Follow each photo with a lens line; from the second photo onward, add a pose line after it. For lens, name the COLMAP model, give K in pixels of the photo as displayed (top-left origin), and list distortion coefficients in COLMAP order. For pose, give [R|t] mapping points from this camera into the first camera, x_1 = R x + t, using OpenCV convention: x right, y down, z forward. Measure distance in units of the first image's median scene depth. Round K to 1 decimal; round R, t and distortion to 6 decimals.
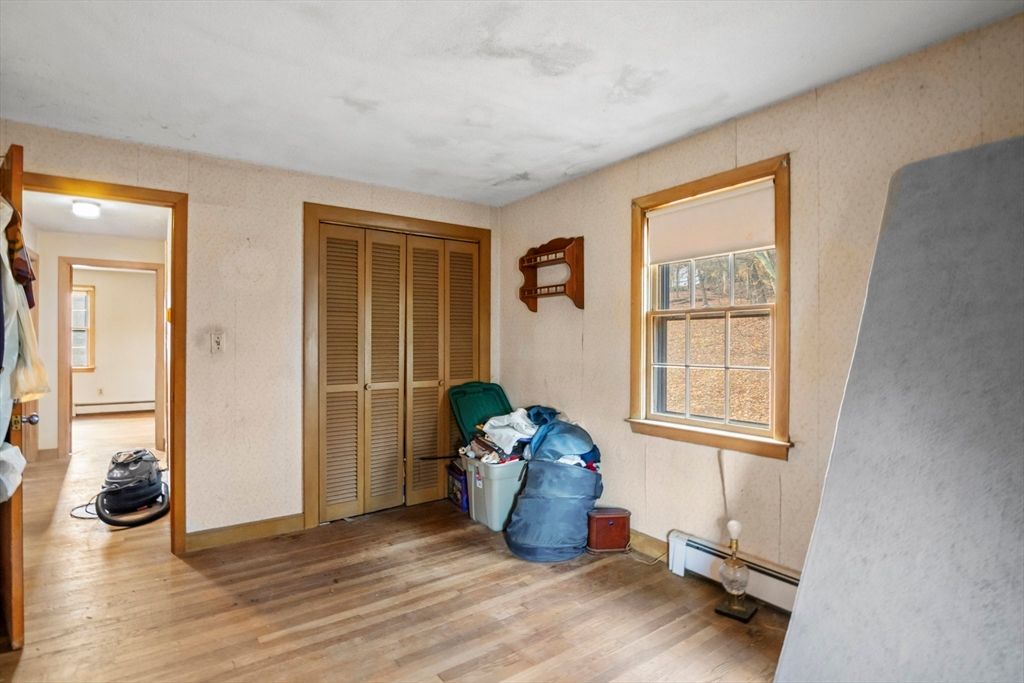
lens RADIAL K [[505.7, 0, 516.4], [0, 505.7, 342.1], [0, 0, 1]] dist [-0.024218, 0.000203]
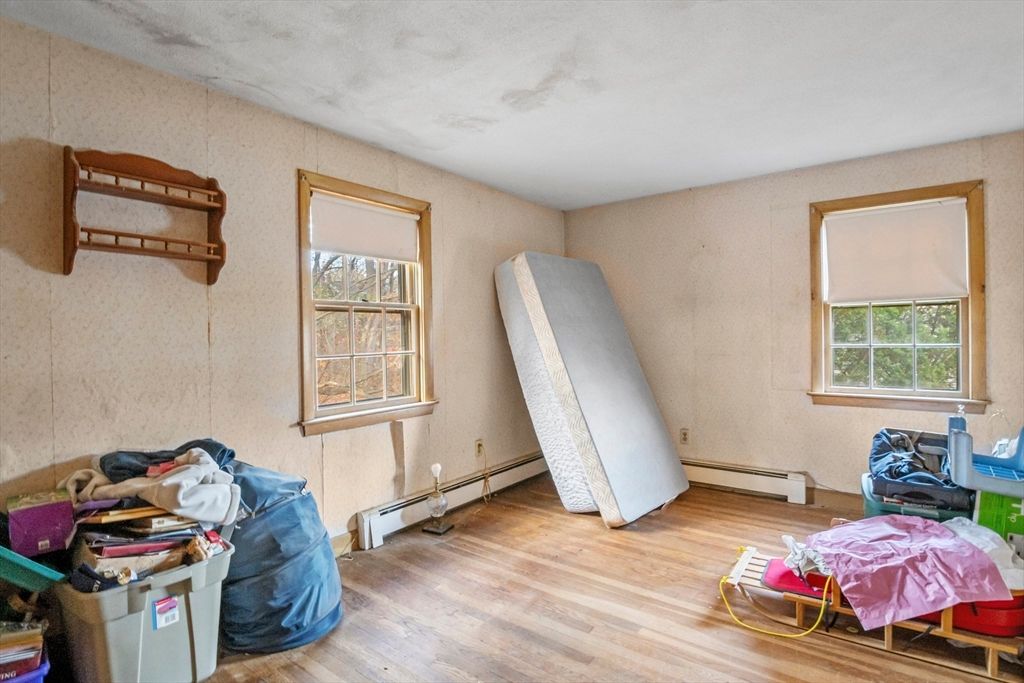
lens RADIAL K [[505.7, 0, 516.4], [0, 505.7, 342.1], [0, 0, 1]] dist [-0.024218, 0.000203]
pose [[-0.291304, -0.006829, 0.956606, -0.754466], [0.012380, 0.999864, 0.010908, 0.010630], [-0.956550, 0.015020, -0.291180, 0.956438]]
